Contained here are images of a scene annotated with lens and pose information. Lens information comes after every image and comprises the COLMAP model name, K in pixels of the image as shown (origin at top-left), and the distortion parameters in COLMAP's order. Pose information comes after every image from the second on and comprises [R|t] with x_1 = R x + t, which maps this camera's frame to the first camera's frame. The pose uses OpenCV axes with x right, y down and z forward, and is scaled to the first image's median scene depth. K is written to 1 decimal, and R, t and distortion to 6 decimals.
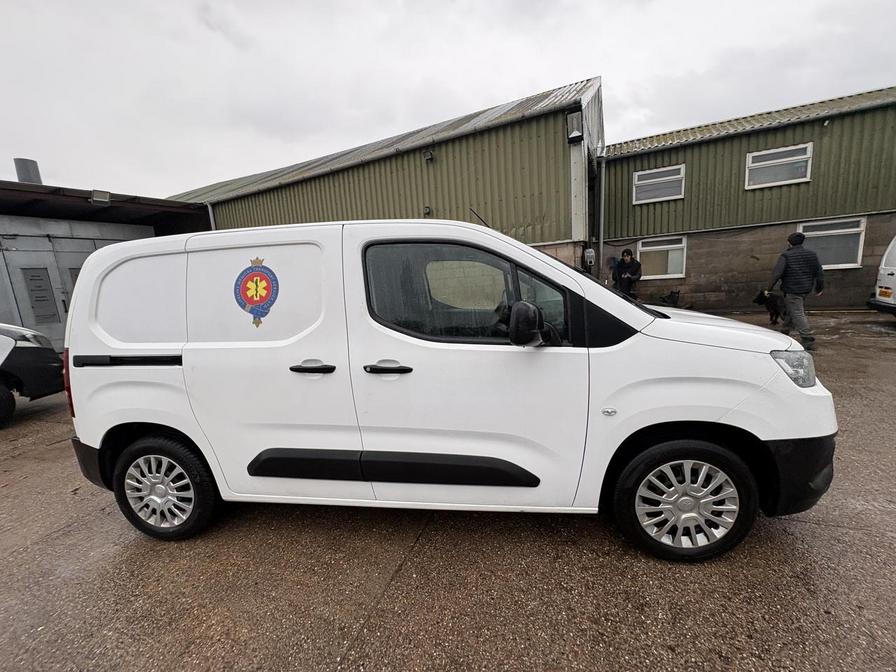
lens RADIAL K [[355.7, 0, 448.0], [0, 355.7, 336.0], [0, 0, 1]] dist [-0.000124, -0.000139]
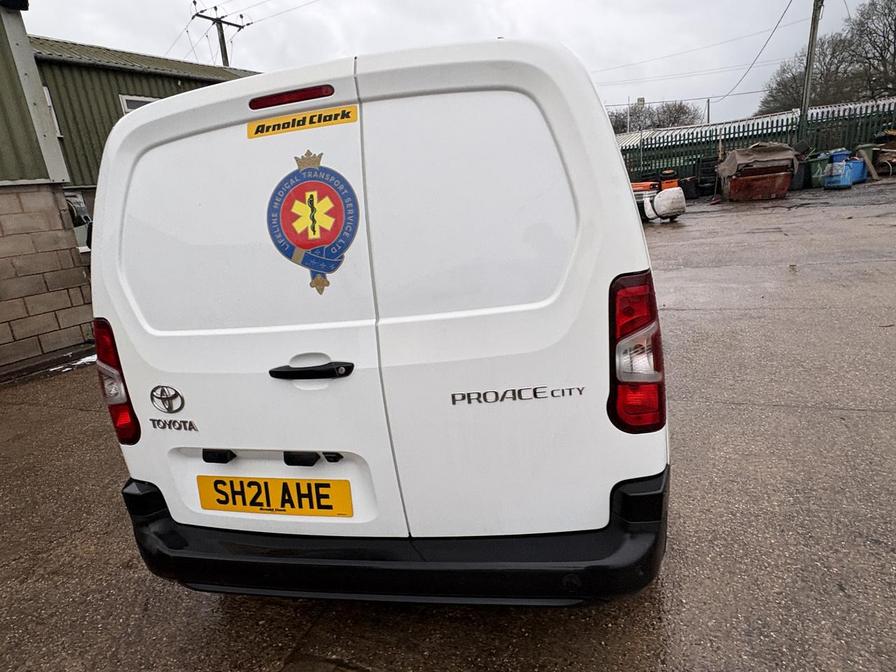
lens RADIAL K [[524.4, 0, 448.0], [0, 524.4, 331.7], [0, 0, 1]] dist [0.002302, -0.001822]
pose [[0.059206, -0.201294, 0.977740, -0.558225], [0.261496, 0.948383, 0.179415, -0.022167], [-0.963387, 0.245053, 0.108787, 0.383622]]
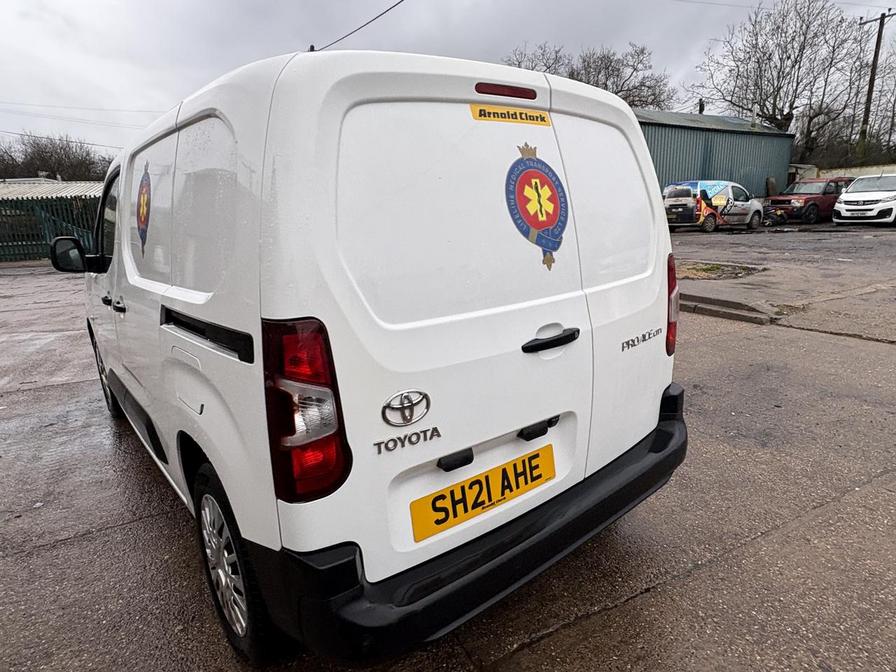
lens RADIAL K [[524.4, 0, 448.0], [0, 524.4, 331.7], [0, 0, 1]] dist [0.002302, -0.001822]
pose [[-0.729337, -0.063137, 0.681235, -0.479504], [0.191142, 0.937277, 0.291506, -0.064076], [-0.656911, 0.342819, -0.671523, 0.653249]]
